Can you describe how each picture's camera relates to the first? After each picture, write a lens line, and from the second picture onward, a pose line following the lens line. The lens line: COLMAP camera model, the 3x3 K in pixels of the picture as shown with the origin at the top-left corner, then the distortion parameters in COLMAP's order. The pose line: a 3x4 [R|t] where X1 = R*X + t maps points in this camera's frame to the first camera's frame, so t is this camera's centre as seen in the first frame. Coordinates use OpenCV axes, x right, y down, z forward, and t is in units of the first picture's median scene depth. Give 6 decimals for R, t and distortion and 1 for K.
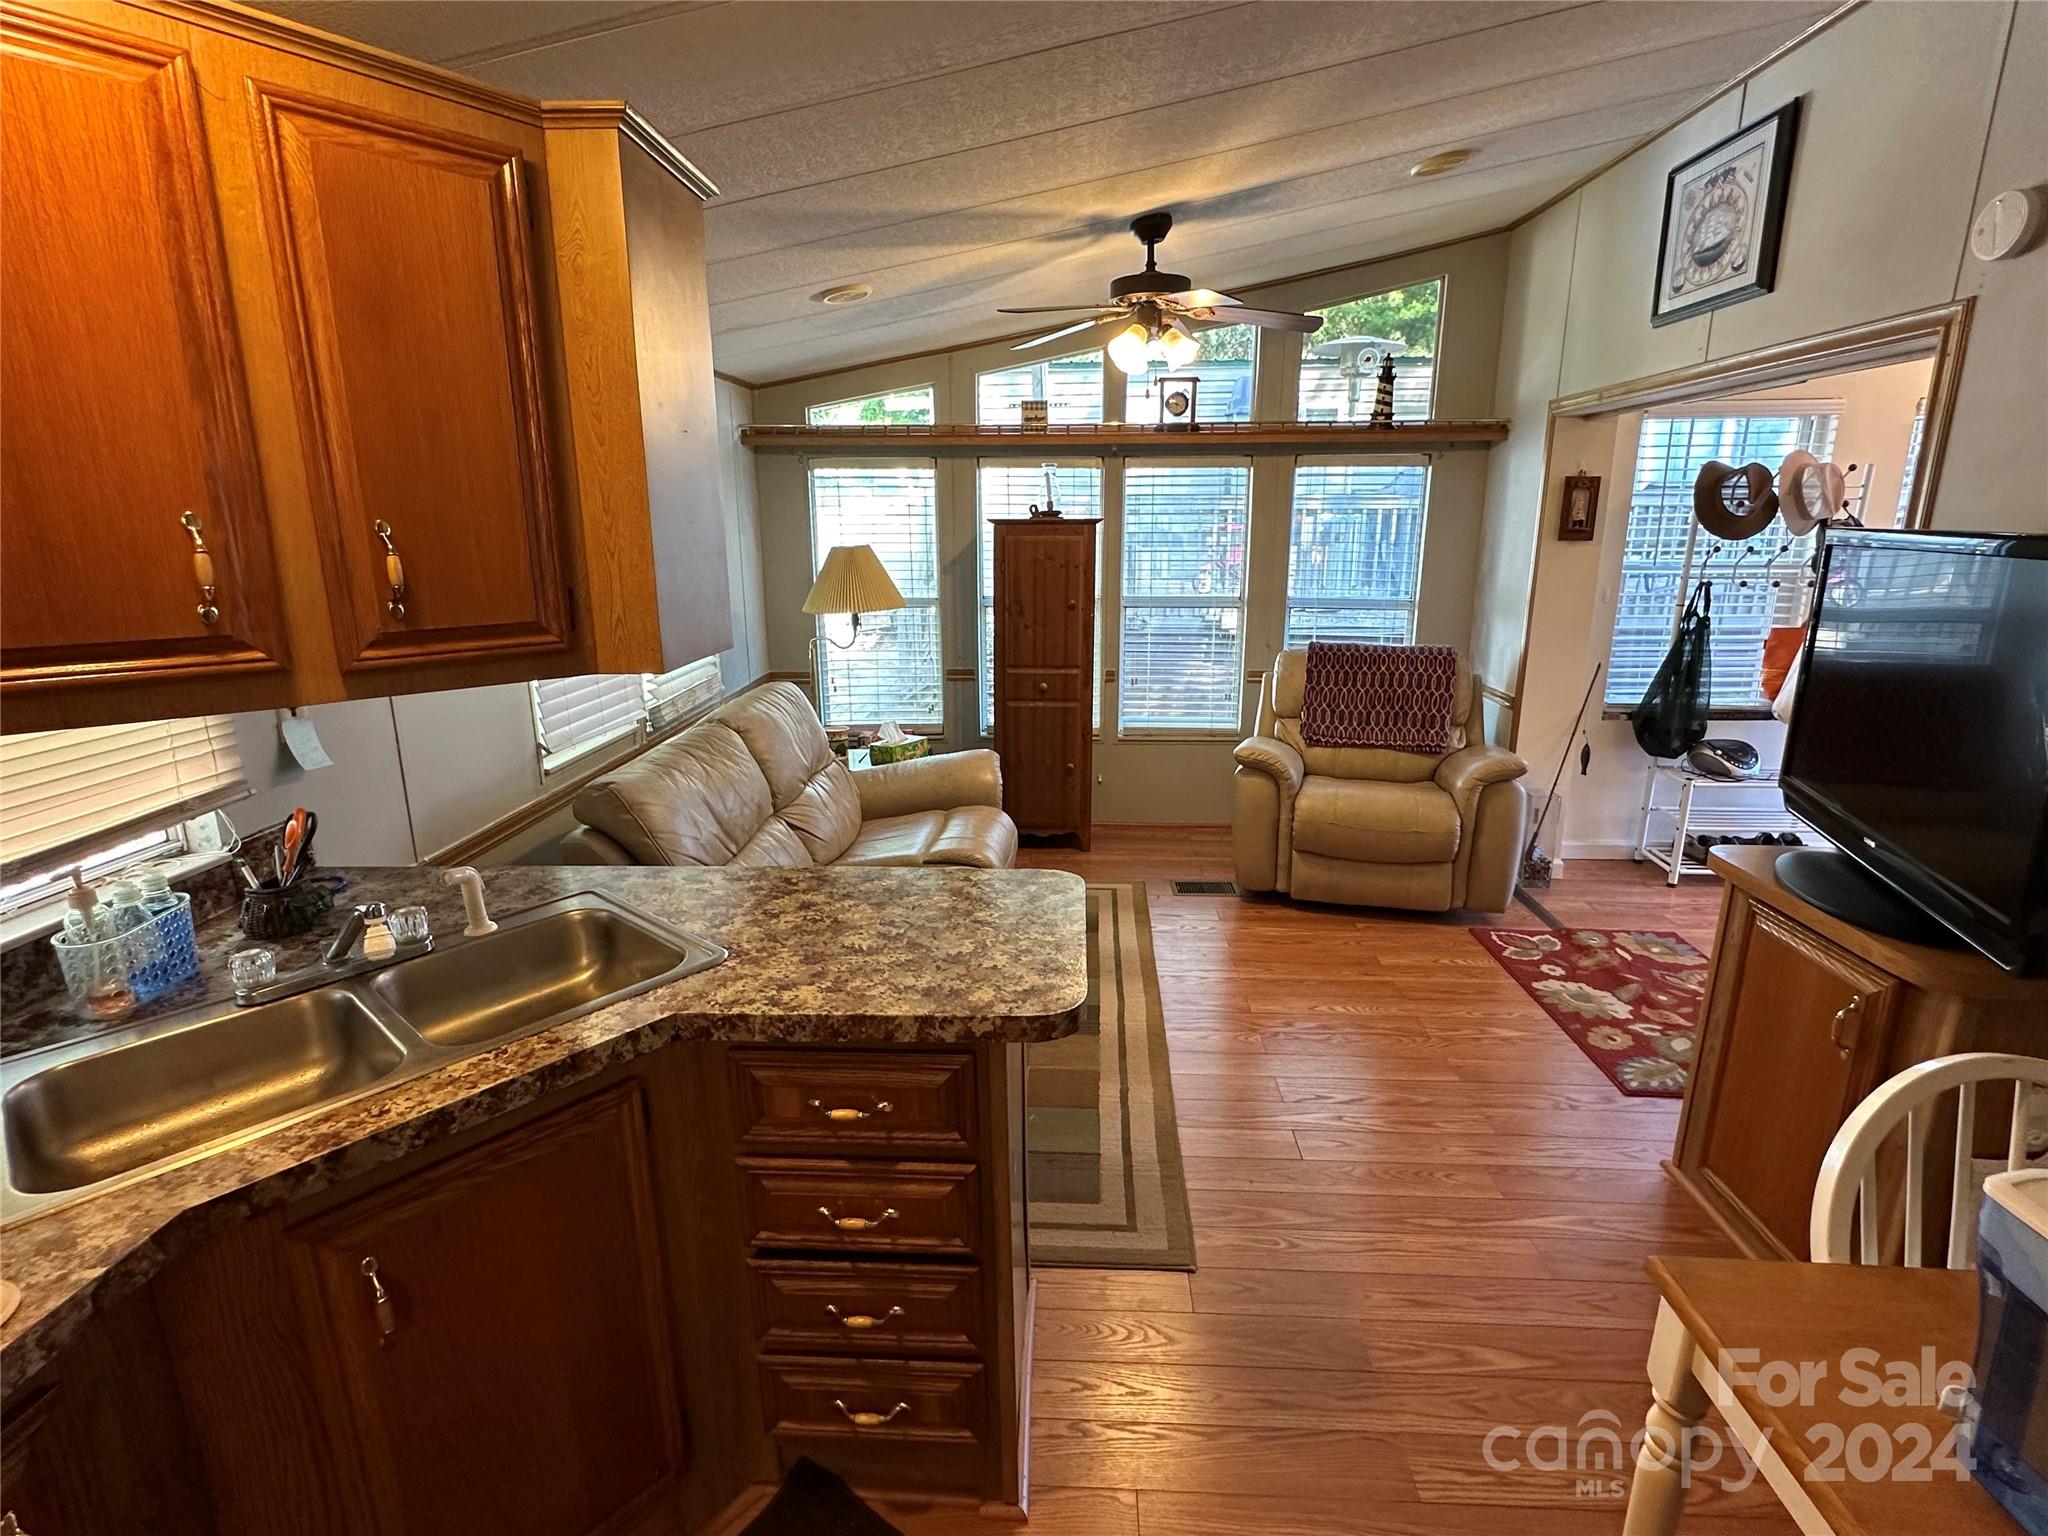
lens RADIAL K [[1003.1, 0, 1022.7], [0, 1003.1, 765.9], [0, 0, 1]] dist [-0.004926, 0.001583]
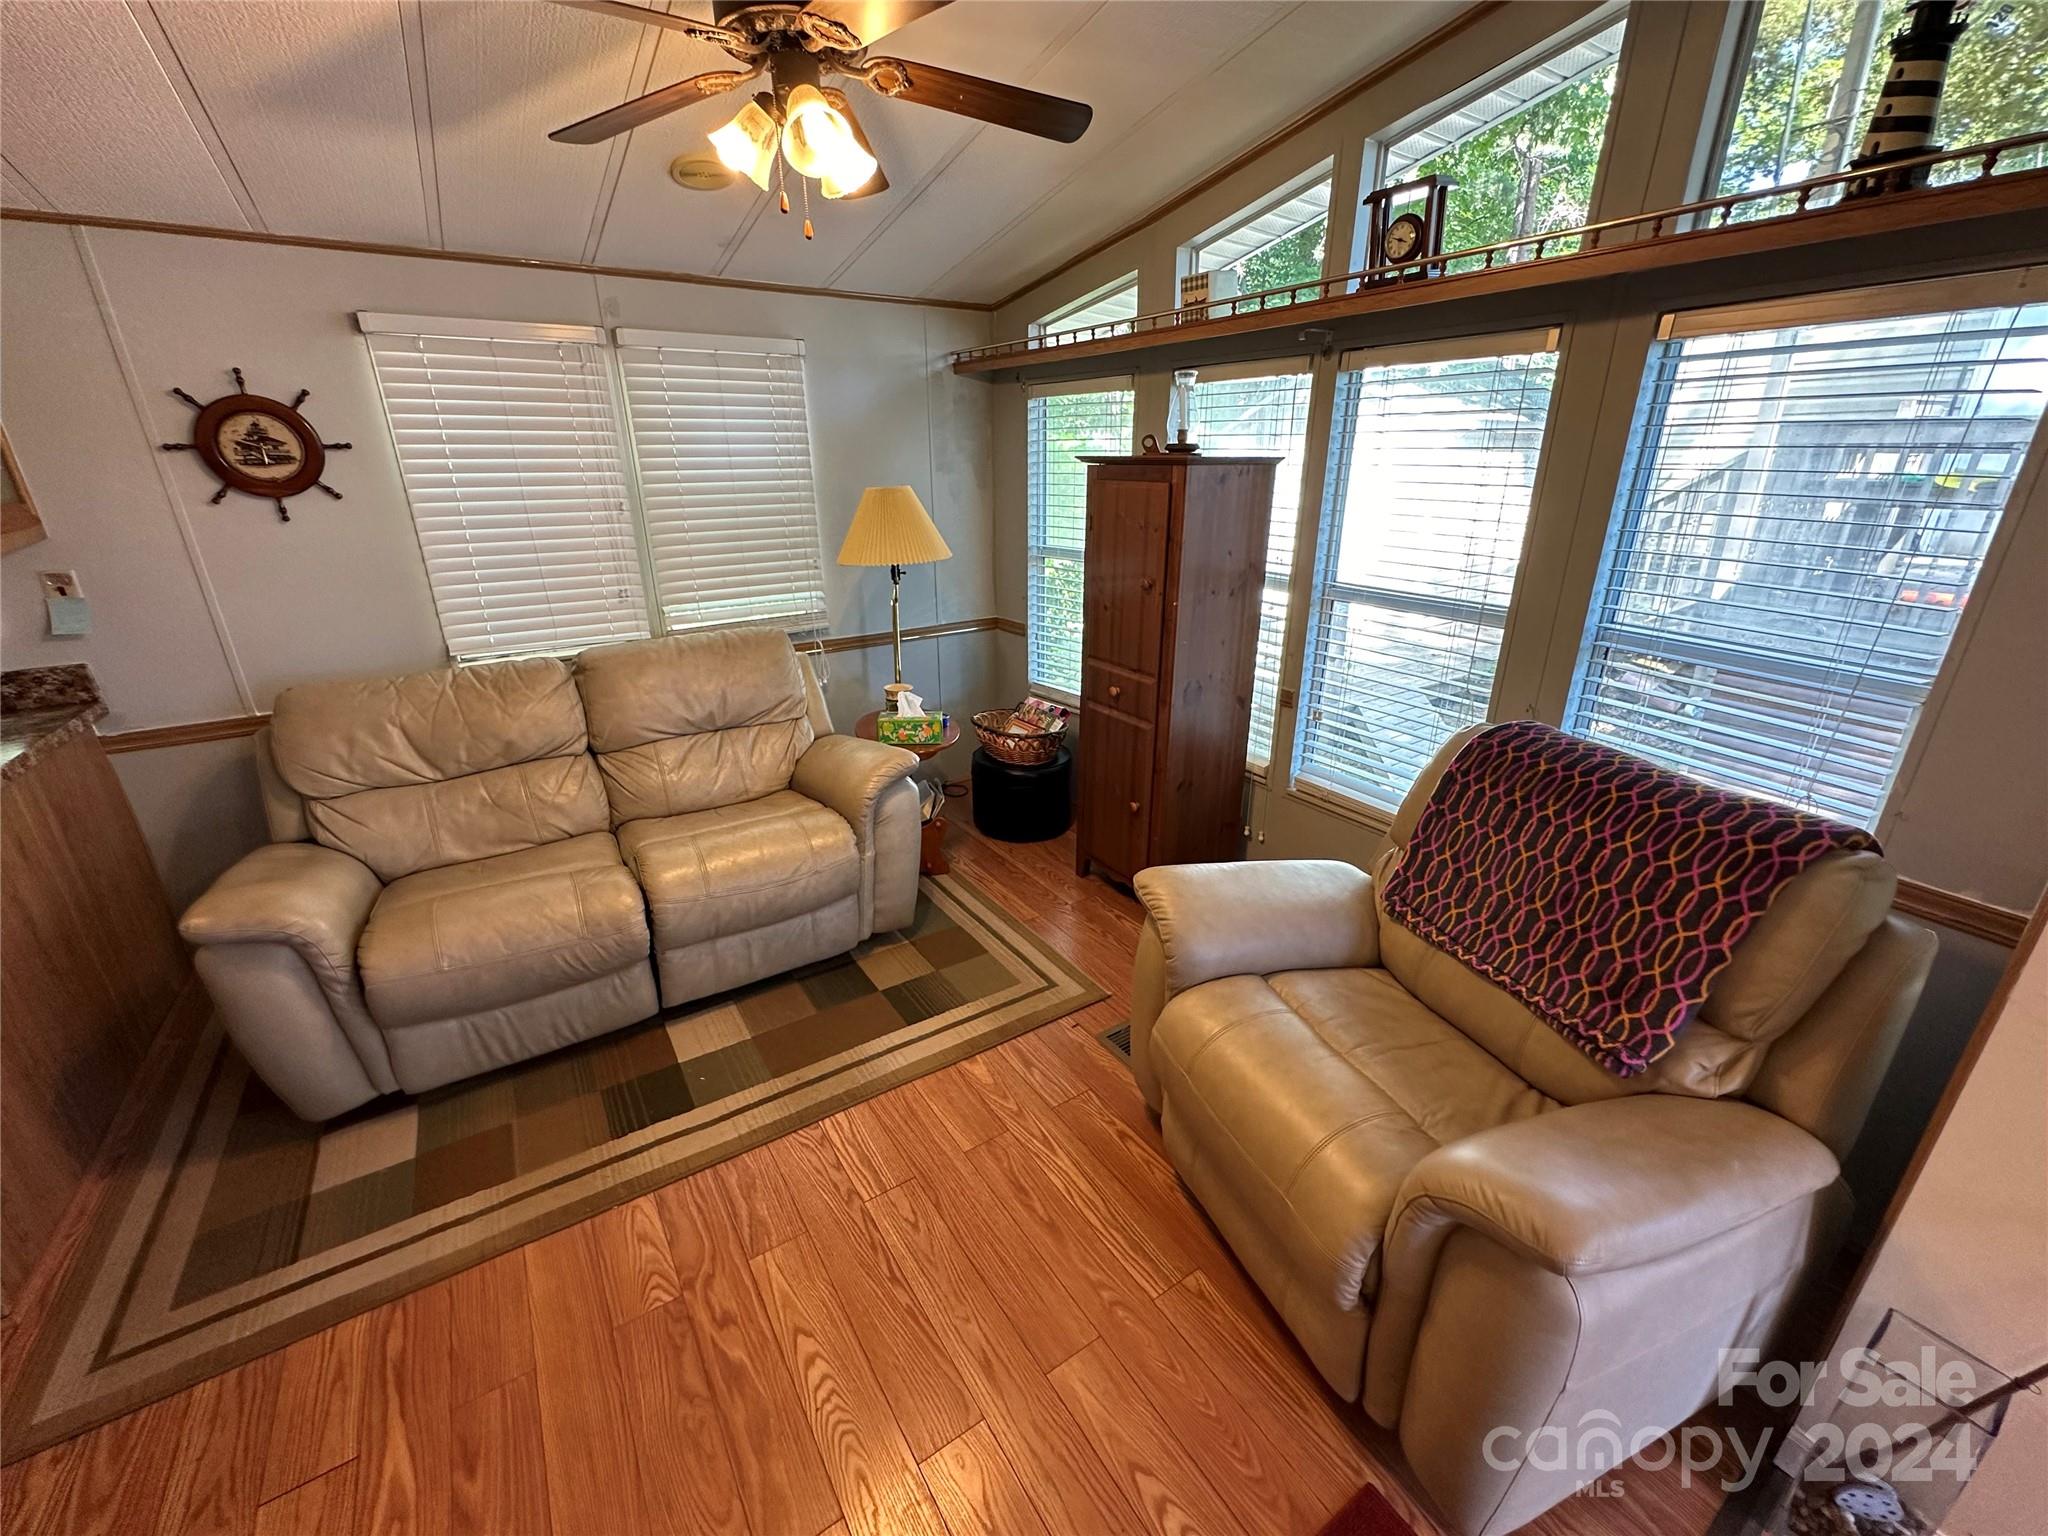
lens RADIAL K [[821.8, 0, 1024.9], [0, 821.8, 763.8], [0, 0, 1]] dist [-0.004262, 0.001119]
pose [[0.599461, 0.284014, -0.748319, 0.624045], [-0.194082, 0.958604, 0.208350, -0.196316], [0.776517, 0.020337, 0.629768, 0.789691]]
